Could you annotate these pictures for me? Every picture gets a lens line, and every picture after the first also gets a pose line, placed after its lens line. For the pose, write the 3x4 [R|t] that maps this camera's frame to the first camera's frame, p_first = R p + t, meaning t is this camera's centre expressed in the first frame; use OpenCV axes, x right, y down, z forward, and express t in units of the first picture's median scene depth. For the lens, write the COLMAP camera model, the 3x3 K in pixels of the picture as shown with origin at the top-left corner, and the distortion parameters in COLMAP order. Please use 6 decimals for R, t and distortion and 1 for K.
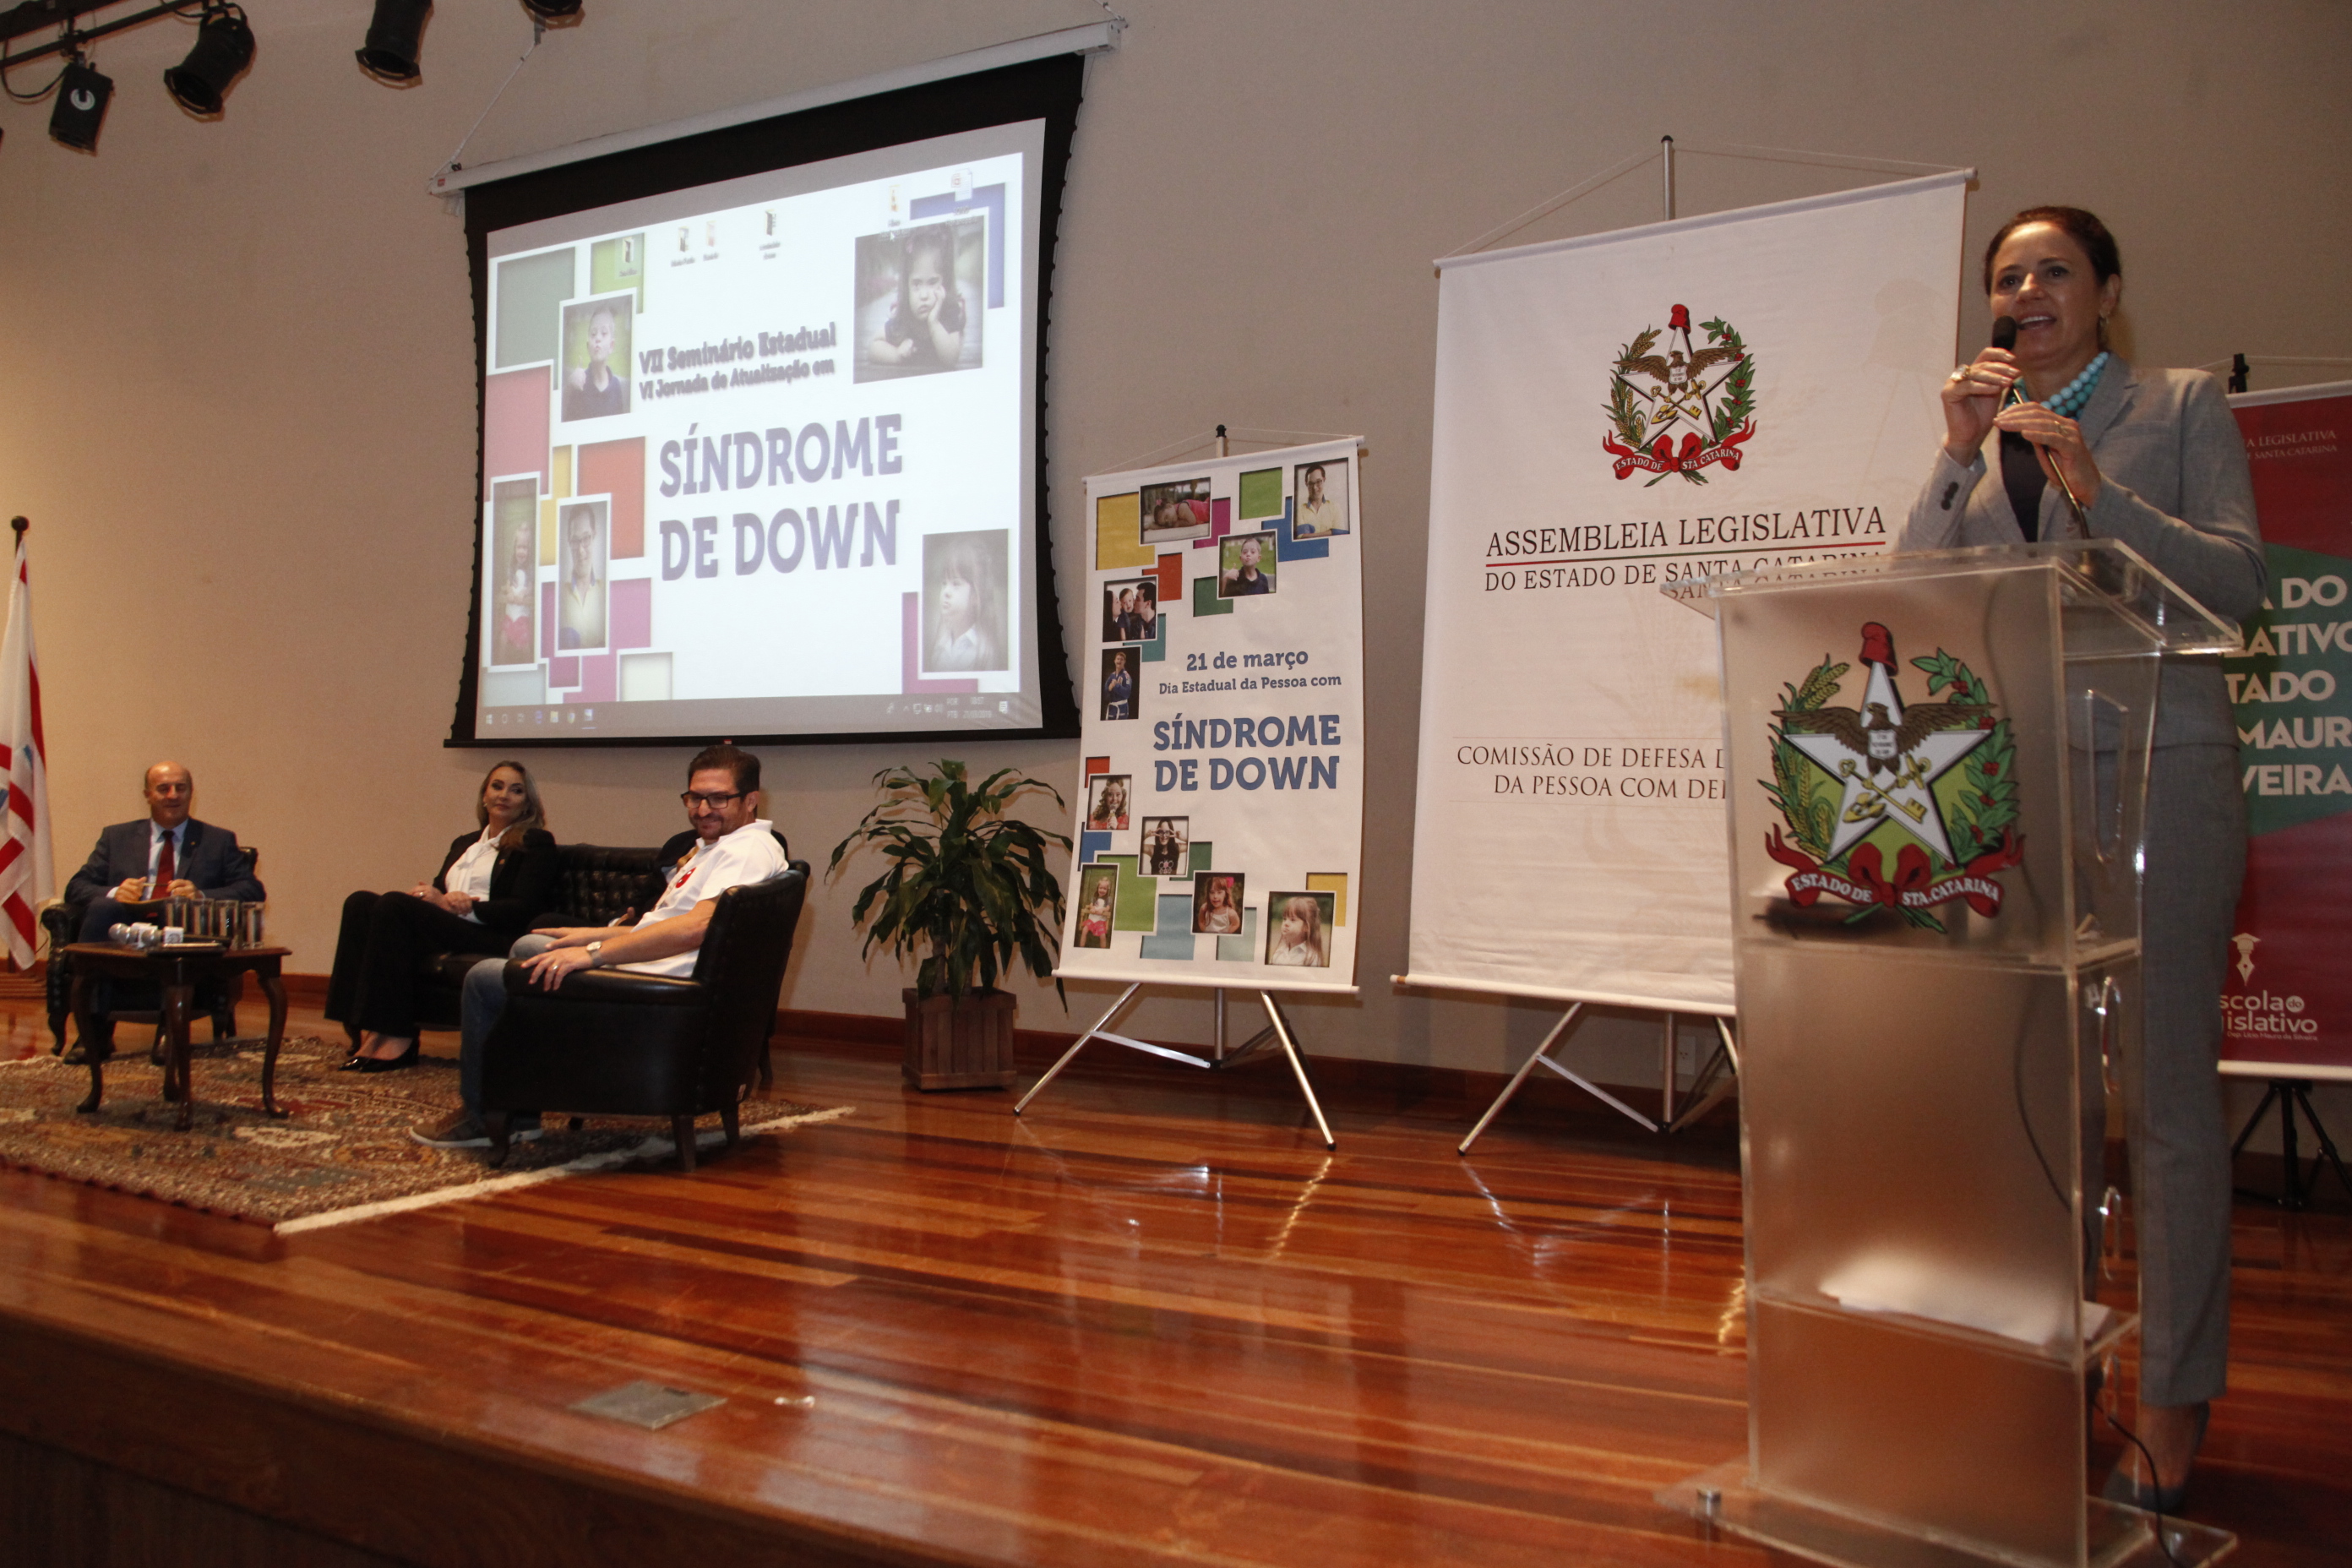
lens RADIAL K [[1893.8, 0, 1169.8], [0, 1893.8, 803.7], [0, 0, 1]] dist [-0.166665, 0.129175]
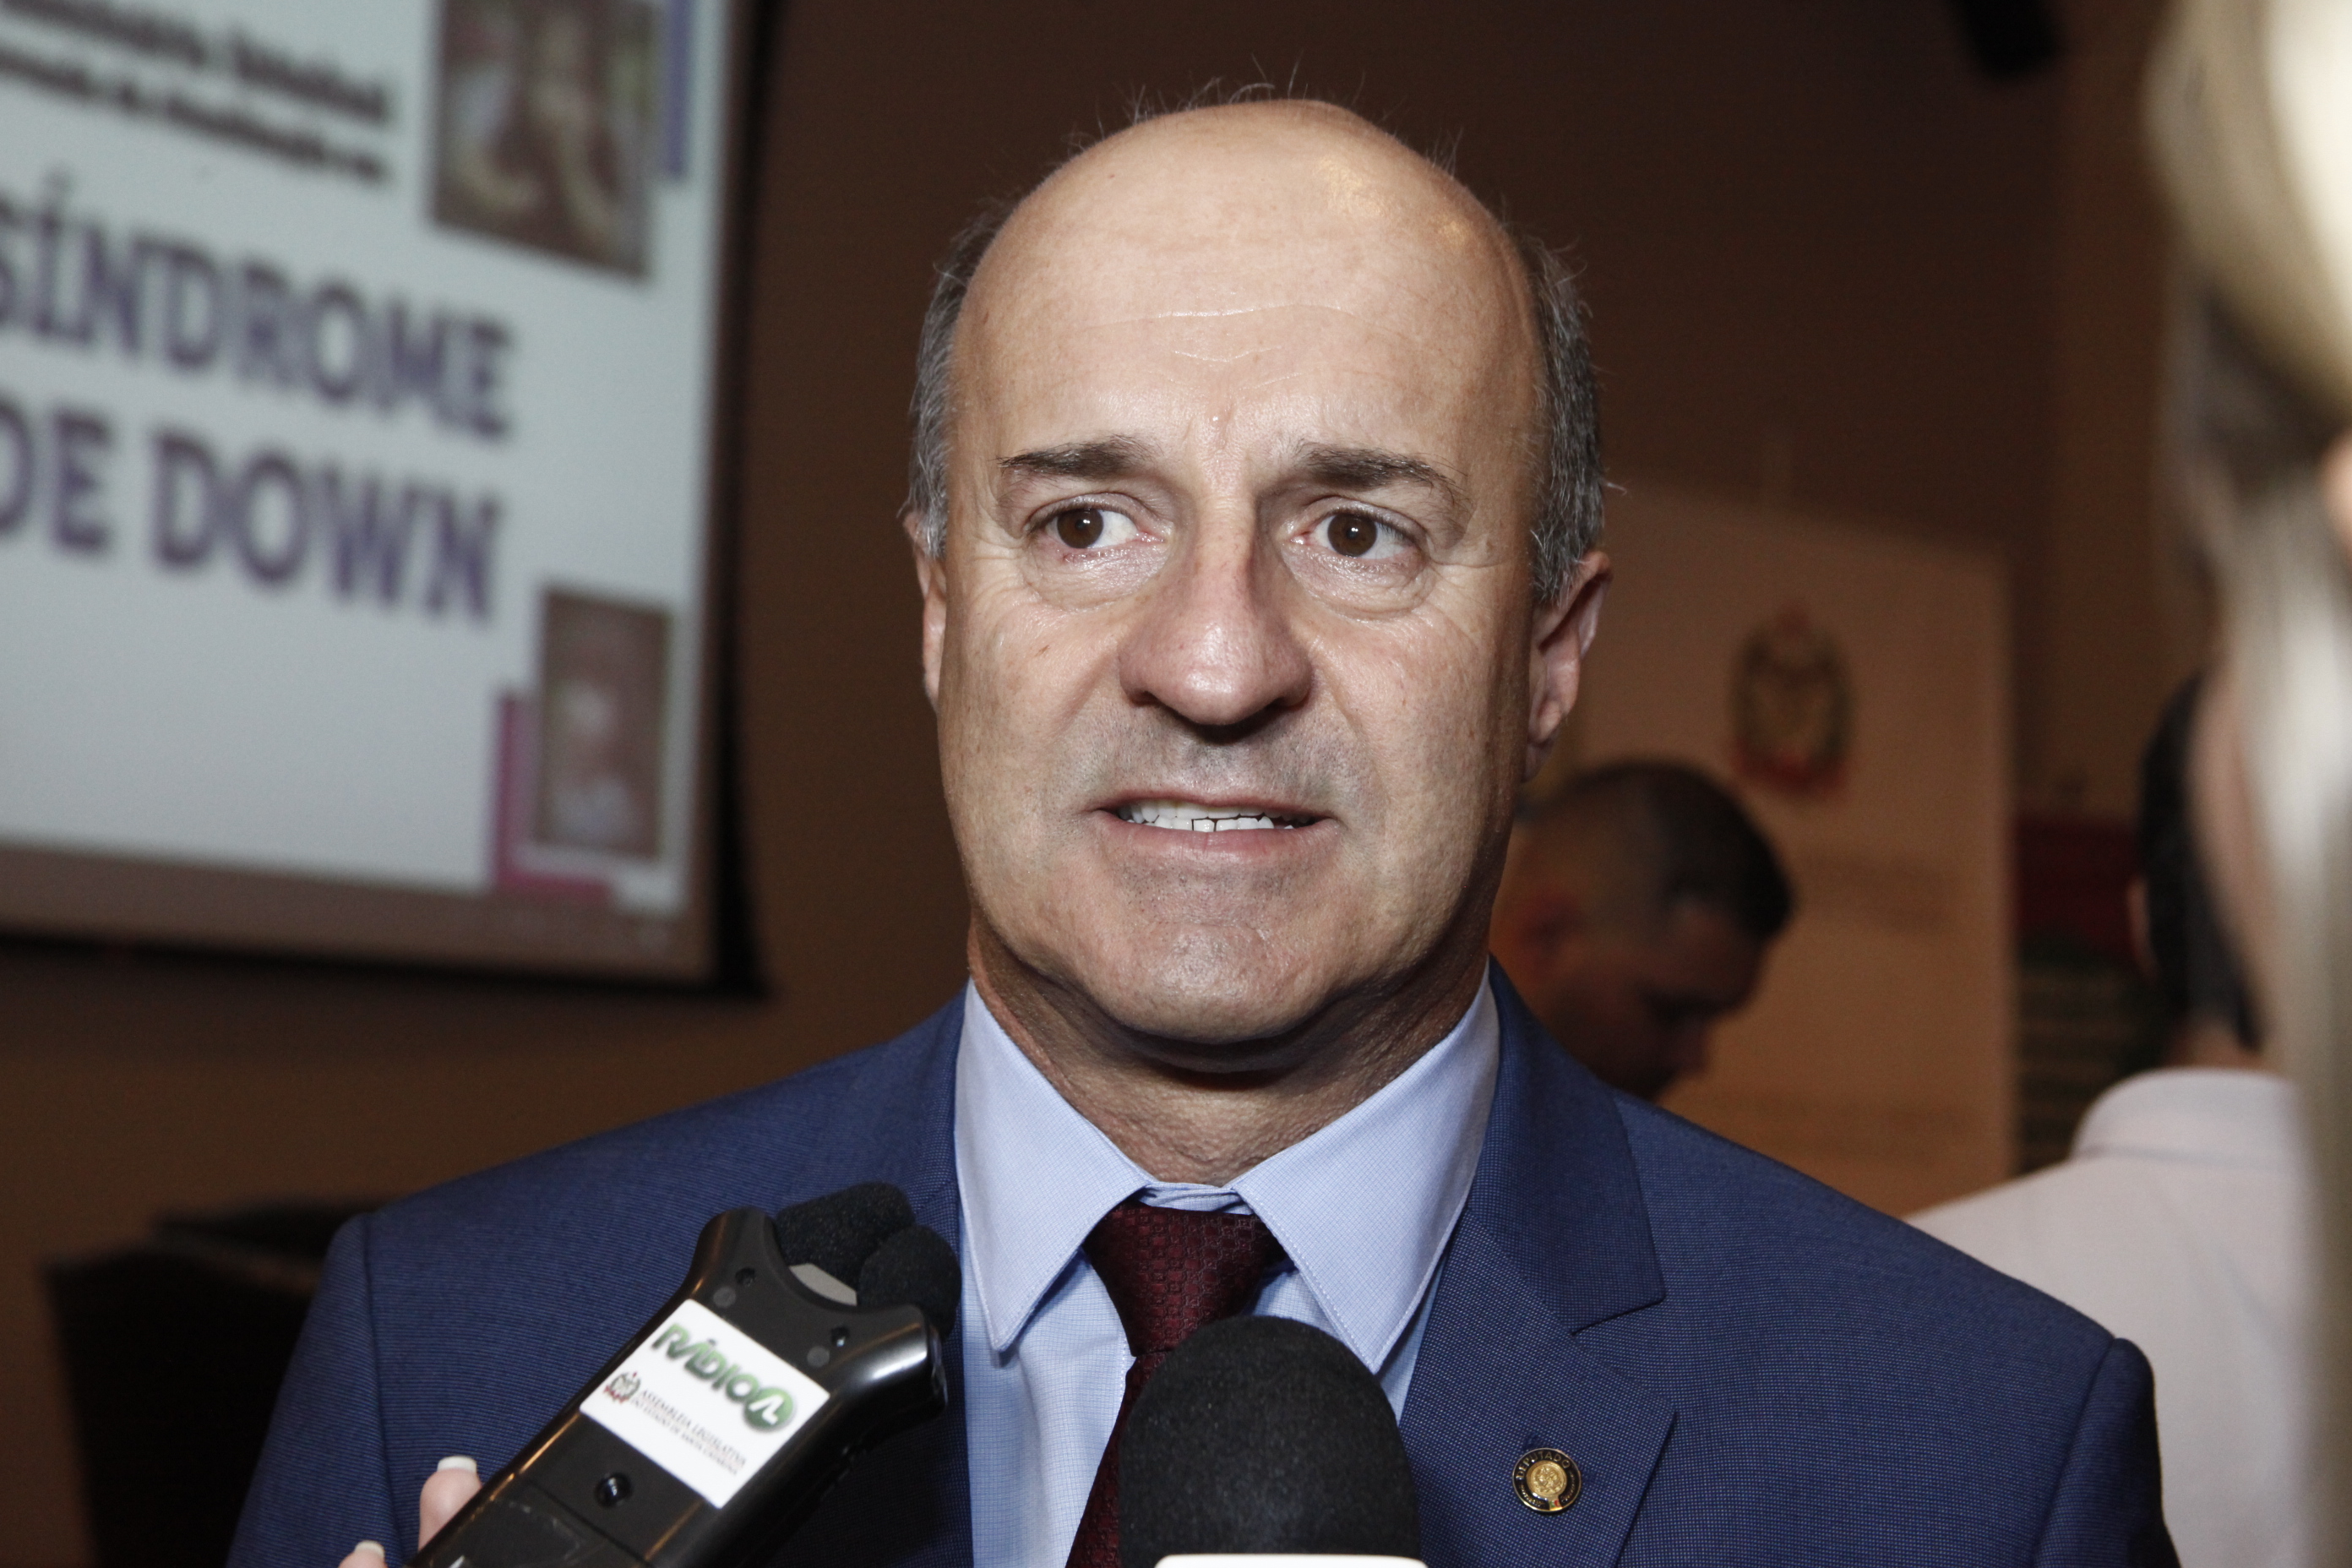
lens RADIAL K [[4418.4, 0, 1176.0], [0, 4418.4, 784.0], [0, 0, 1]] dist [0.266189, 0.094359]
pose [[0.154125, 0.083361, 0.984528, -1.295654], [-0.040298, 0.996136, -0.078036, -0.001239], [-0.987229, -0.027647, 0.156889, 0.647545]]
